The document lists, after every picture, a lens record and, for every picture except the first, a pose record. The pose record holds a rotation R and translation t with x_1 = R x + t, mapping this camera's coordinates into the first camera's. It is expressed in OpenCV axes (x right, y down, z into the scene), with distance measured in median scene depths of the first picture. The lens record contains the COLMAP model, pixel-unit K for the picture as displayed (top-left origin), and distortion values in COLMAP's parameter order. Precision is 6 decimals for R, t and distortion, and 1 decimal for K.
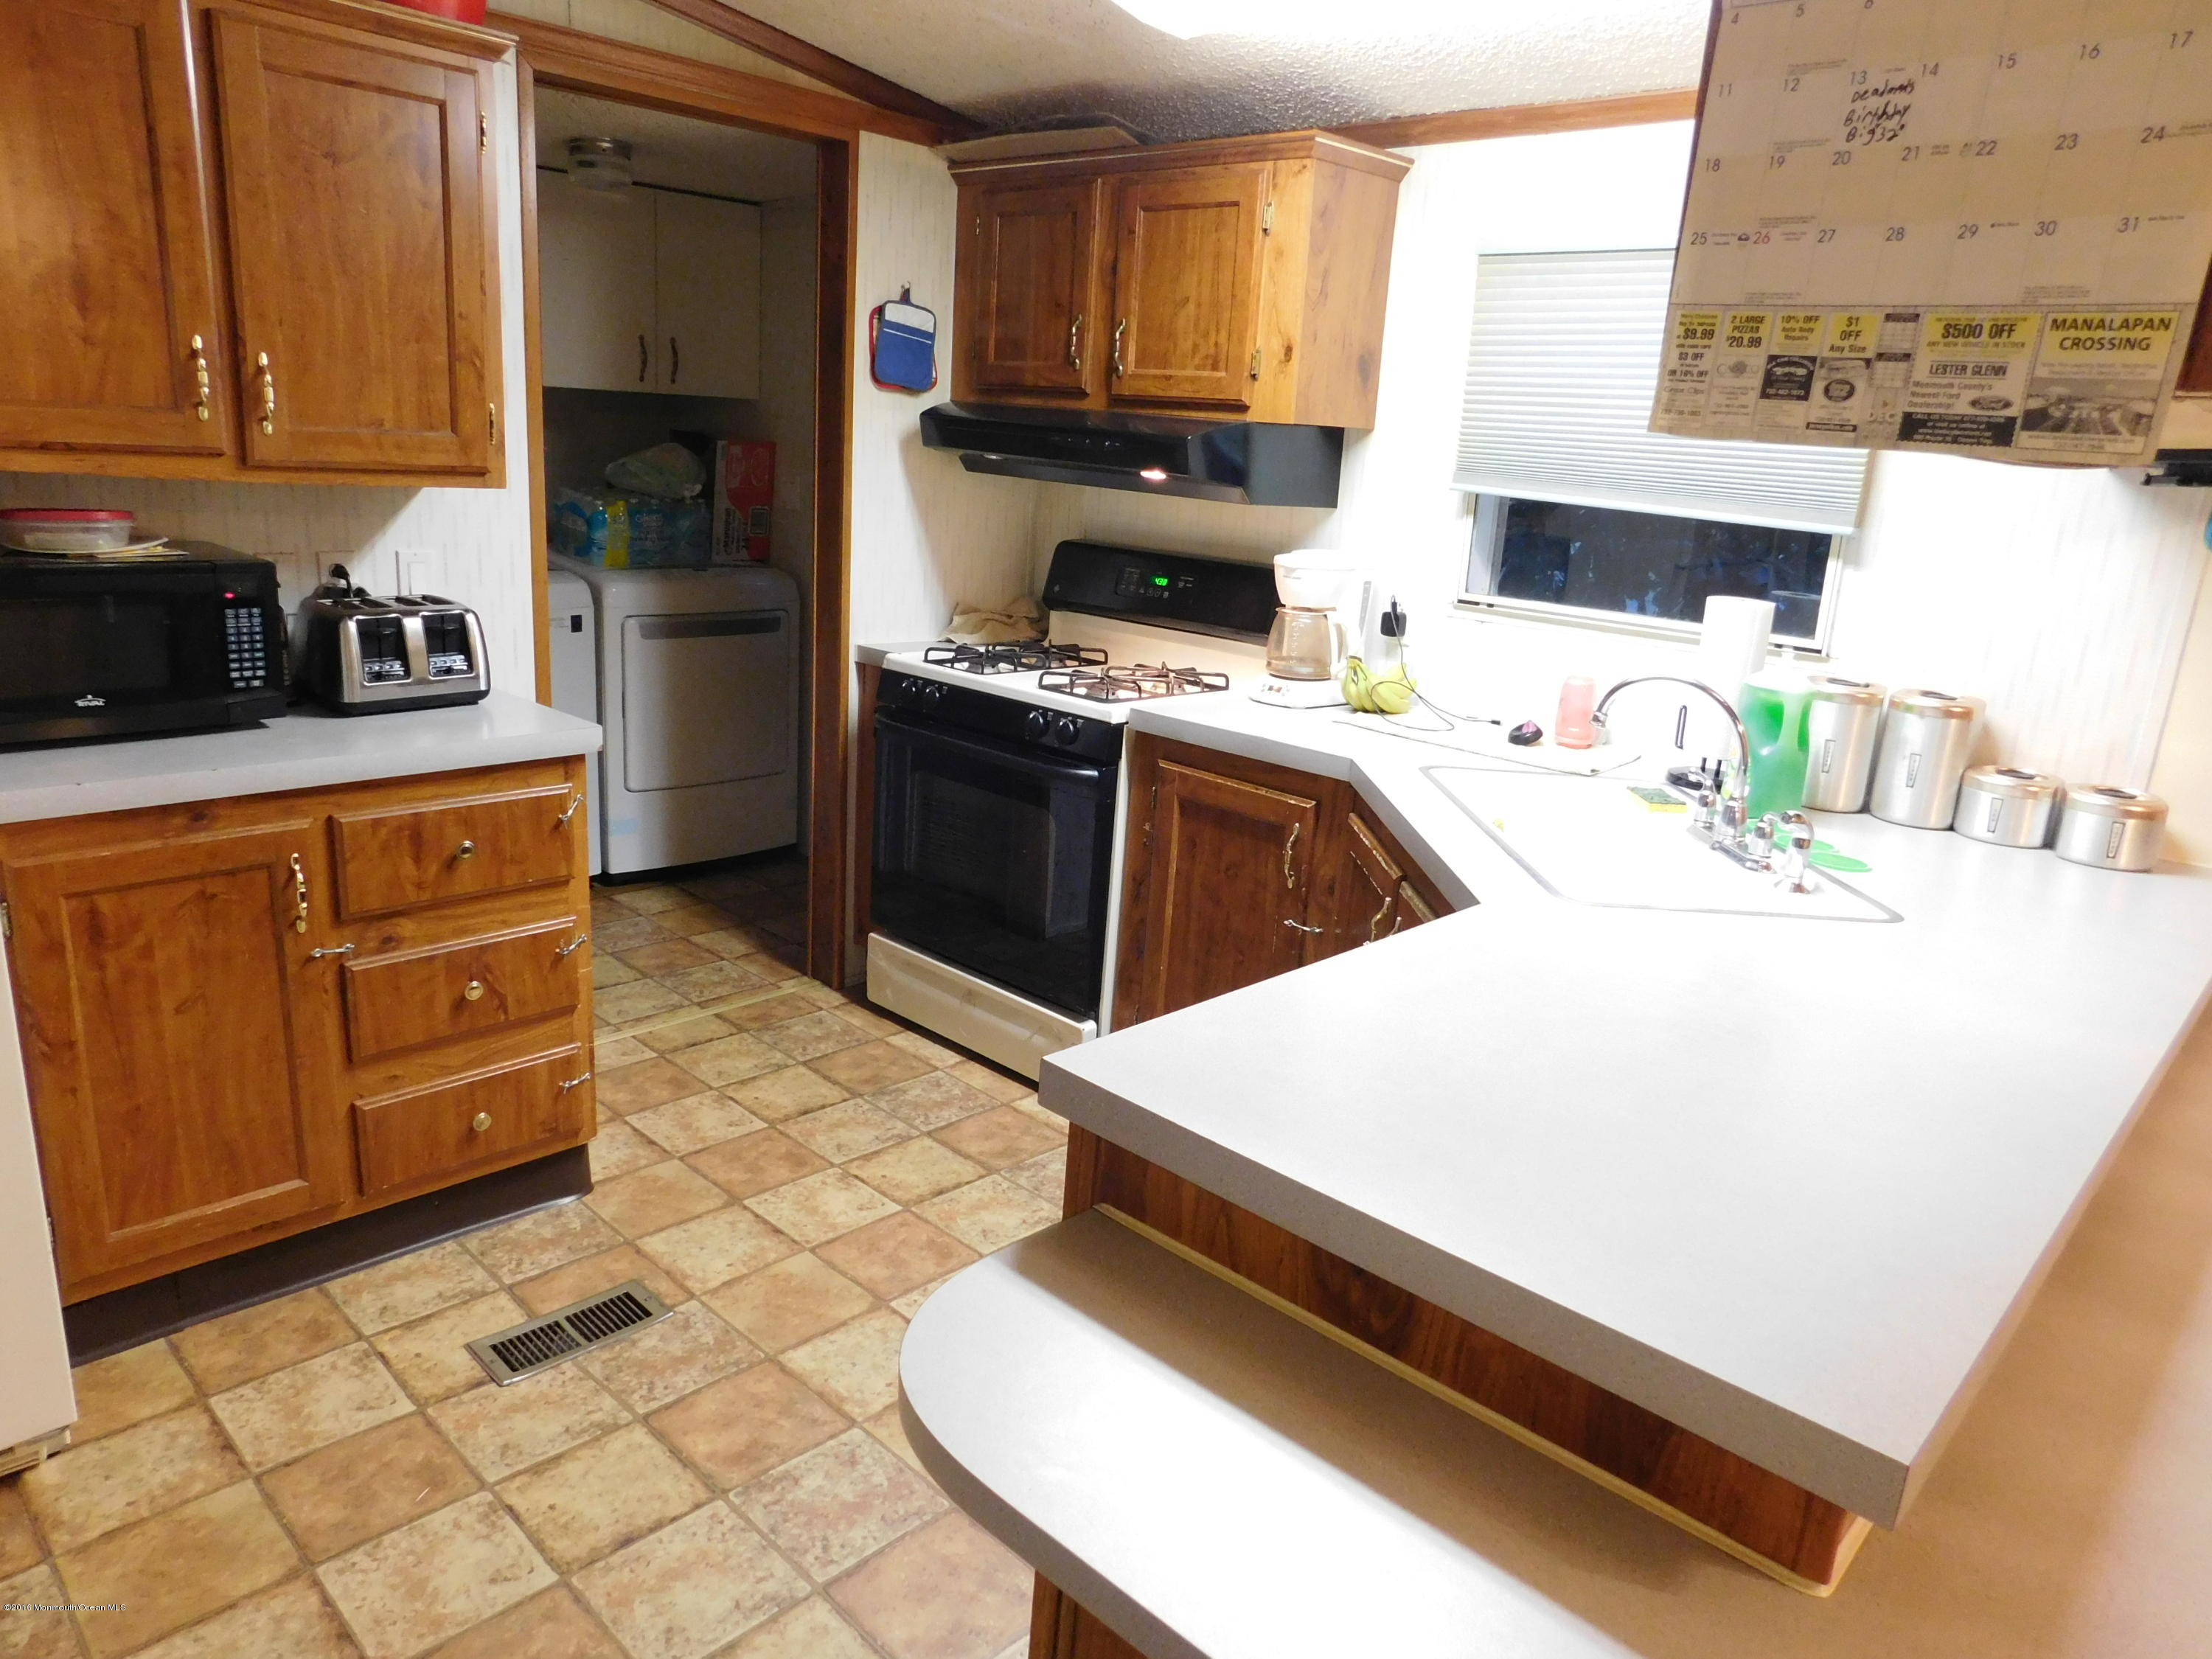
lens RADIAL K [[1453.5, 0, 1113.9], [0, 1453.5, 827.8], [0, 0, 1]] dist [-0.044683, 0.021287]
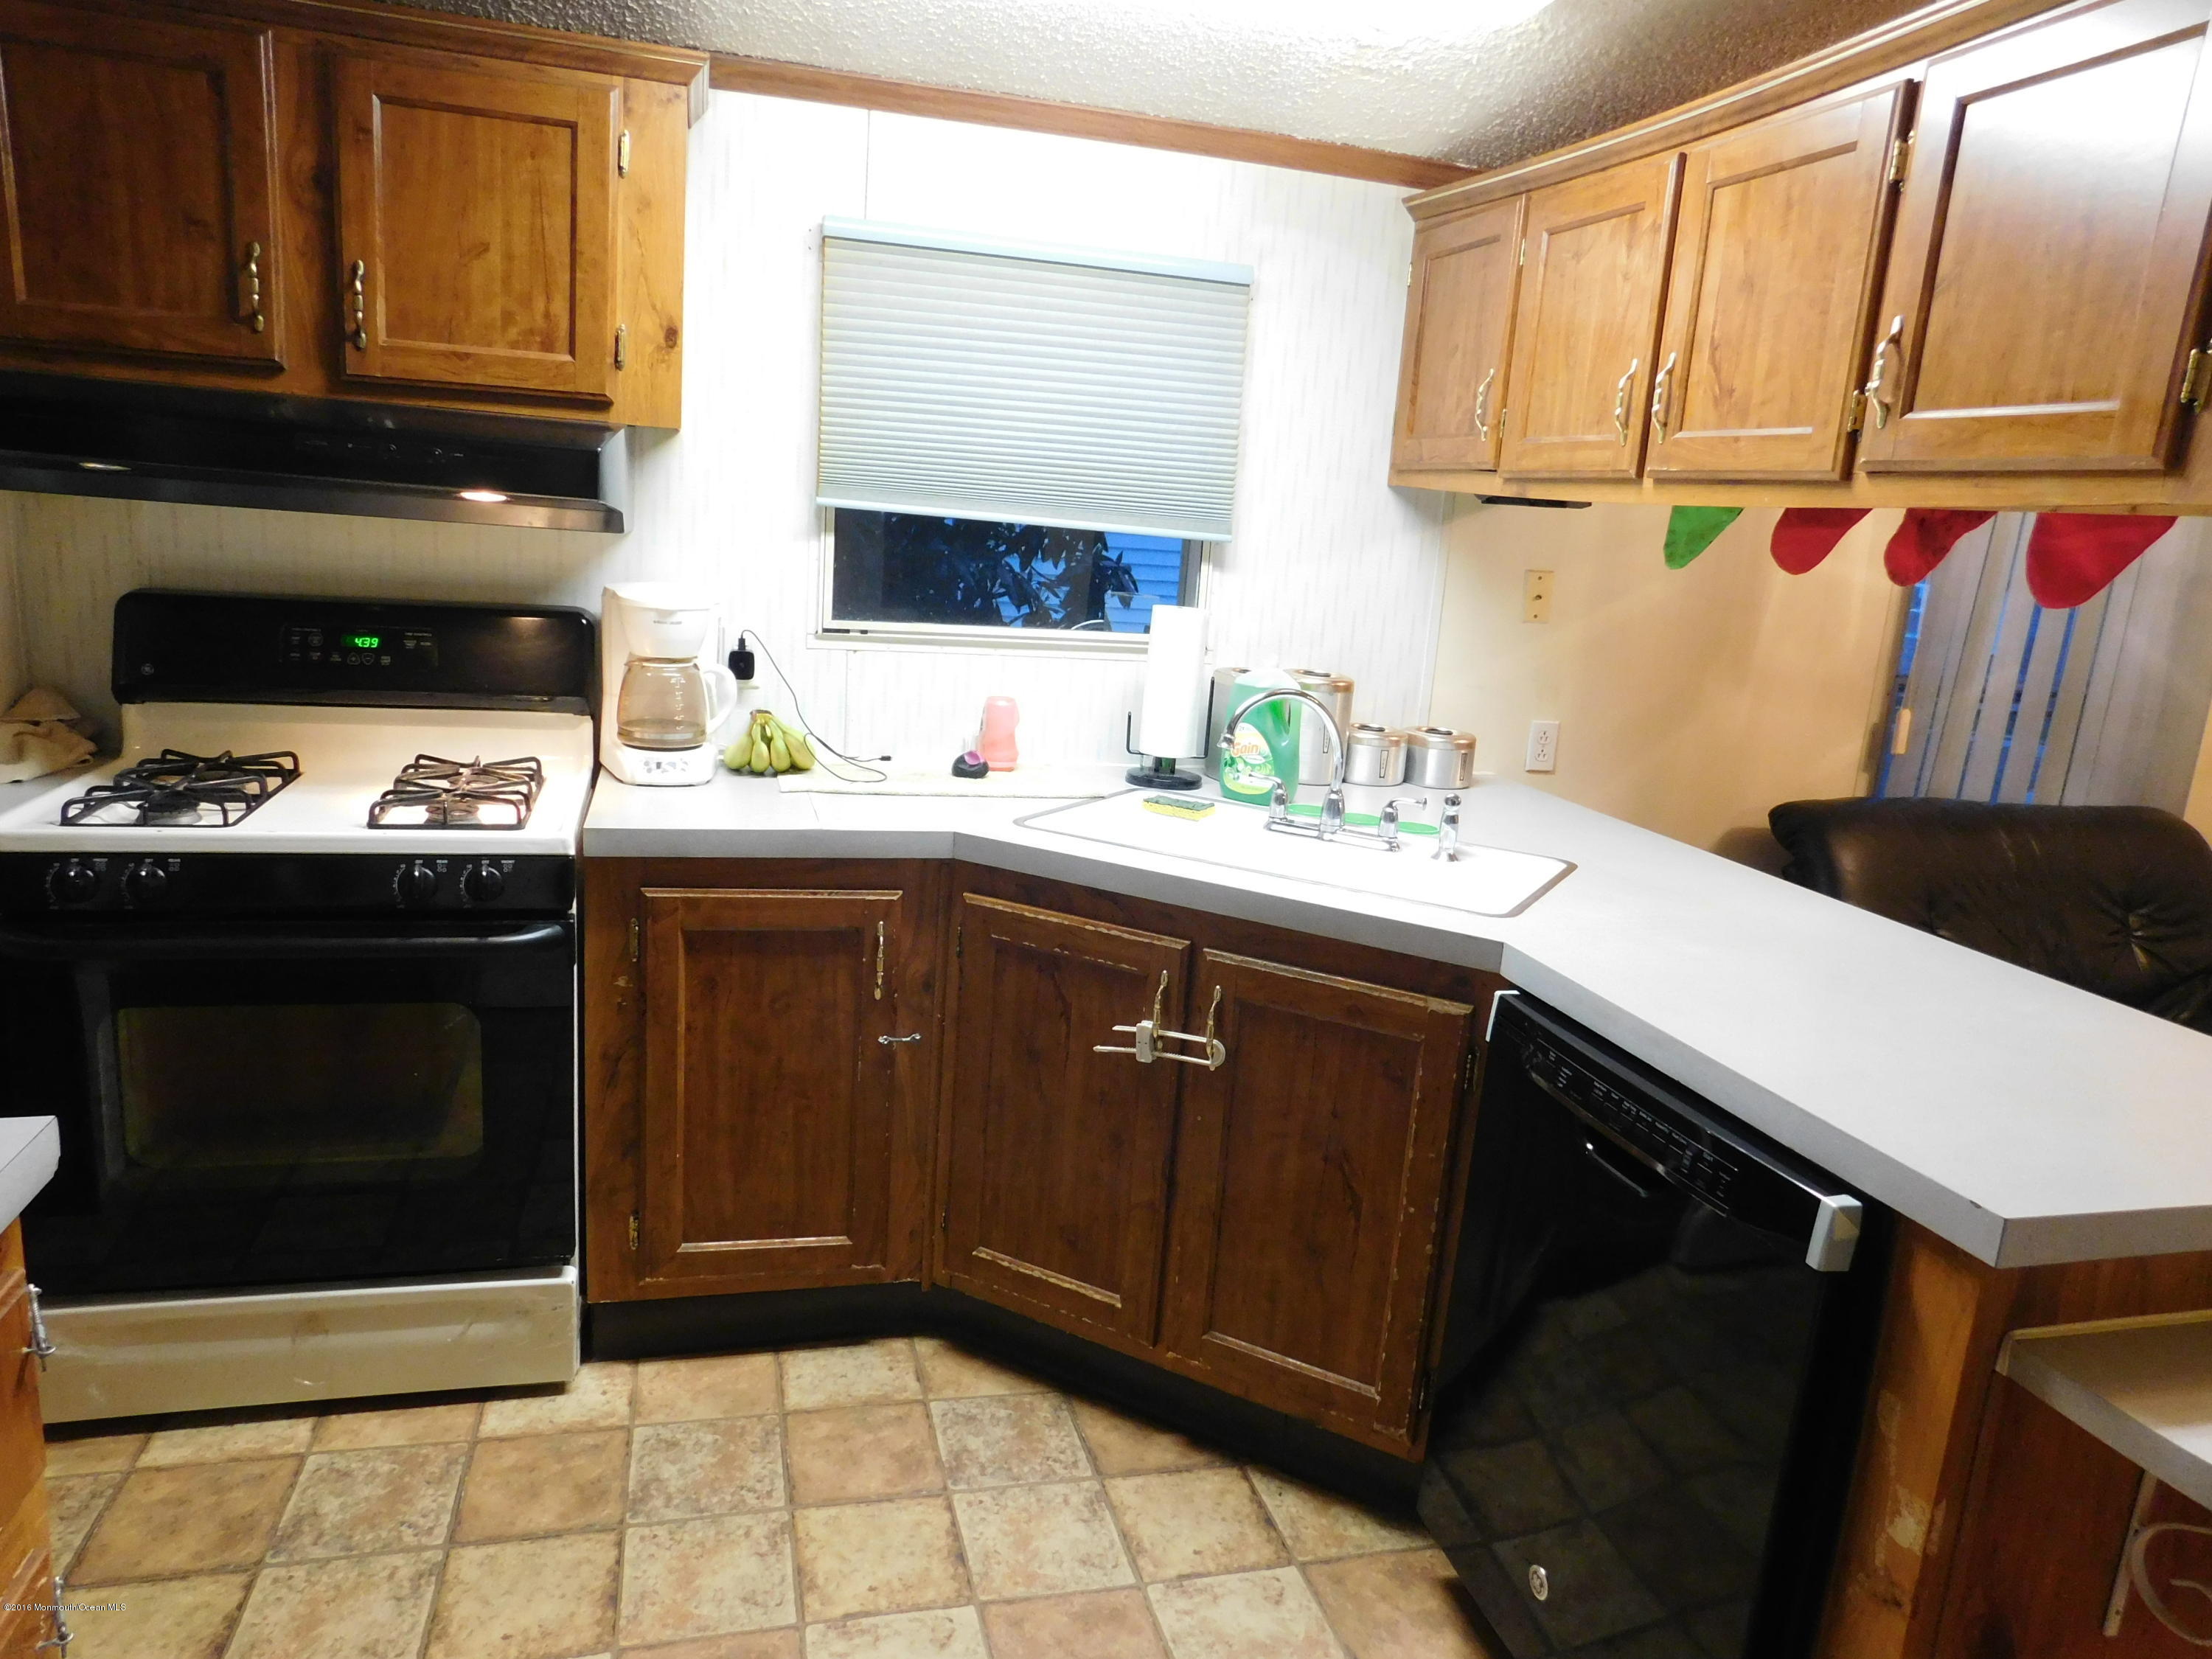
lens RADIAL K [[1453.5, 0, 1108.1], [0, 1453.5, 825.0], [0, 0, 1]] dist [-0.044683, 0.021287]
pose [[0.522864, -0.211818, 0.825679, -0.431425], [0.182412, 0.973999, 0.134355, -0.130188], [-0.832669, 0.080365, 0.547908, 0.389072]]
